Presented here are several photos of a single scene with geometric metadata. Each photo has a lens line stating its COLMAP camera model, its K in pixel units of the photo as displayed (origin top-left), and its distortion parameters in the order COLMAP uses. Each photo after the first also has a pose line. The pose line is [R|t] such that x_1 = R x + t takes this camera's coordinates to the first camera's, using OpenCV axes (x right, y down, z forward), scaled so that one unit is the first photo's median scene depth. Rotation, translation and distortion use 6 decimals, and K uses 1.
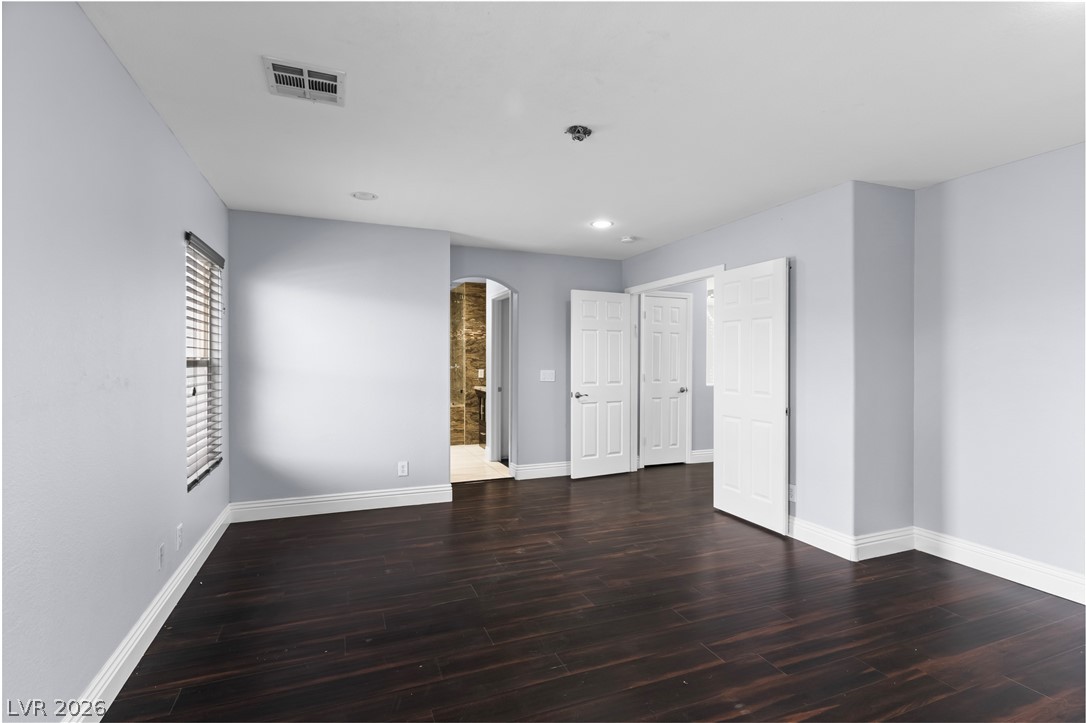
lens RADIAL K [[522.4, 0, 539.6], [0, 522.4, 362.3], [0, 0, 1]] dist [0.004342, 0.000175]
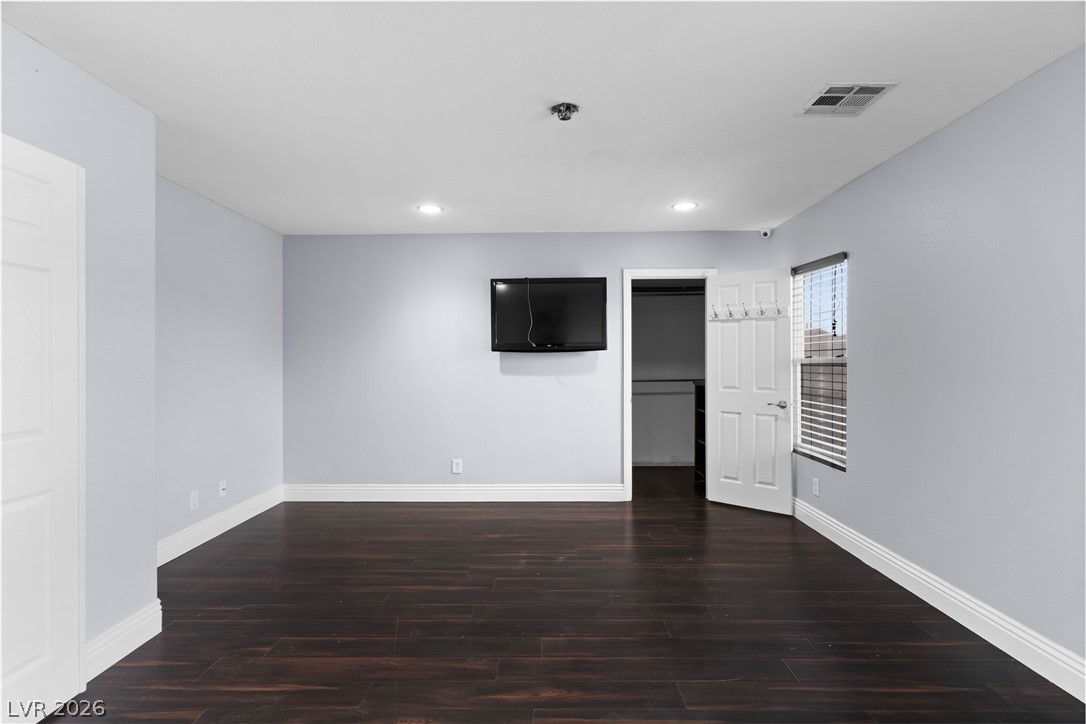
lens RADIAL K [[522.4, 0, 546.6], [0, 522.4, 362.0], [0, 0, 1]] dist [0.004342, 0.000175]
pose [[-0.929959, -0.002745, 0.367652, -0.223104], [0.000653, 0.999958, 0.009119, -0.009510], [-0.367662, 0.008721, -0.929919, 1.794576]]
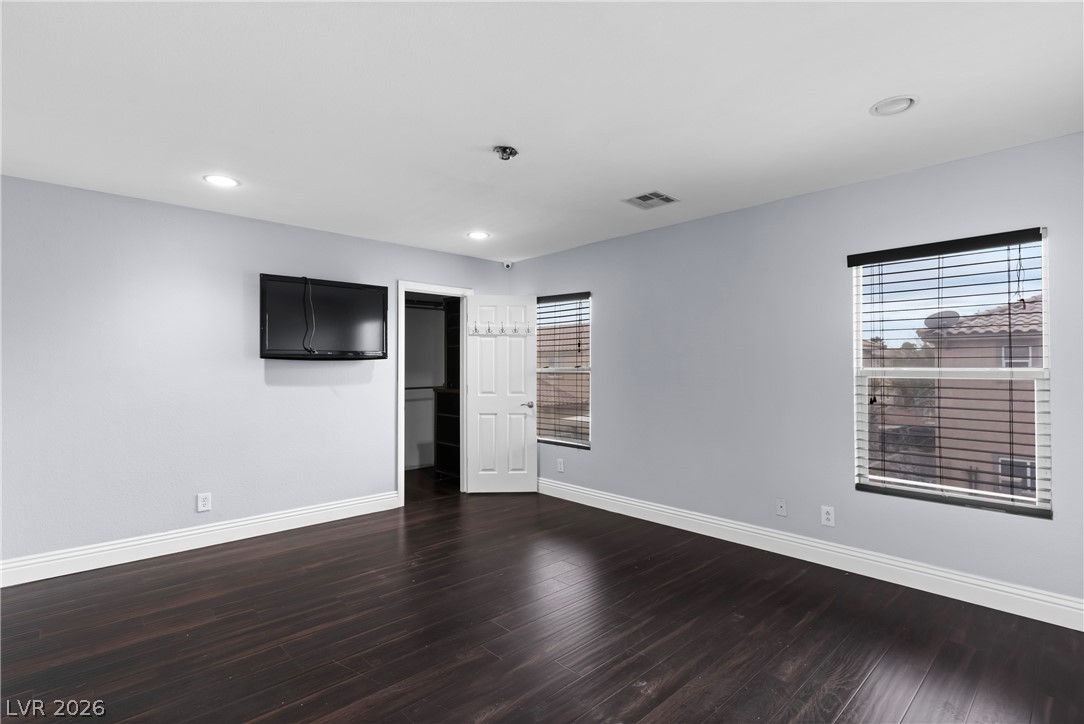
lens RADIAL K [[521.5, 0, 558.1], [0, 521.5, 360.2], [0, 0, 1]] dist [0.004342, 0.000175]
pose [[-0.918801, -0.011408, -0.394557, 0.374501], [-0.006051, 0.999872, -0.014821, -0.006178], [0.394676, -0.011230, -0.918752, 1.926775]]
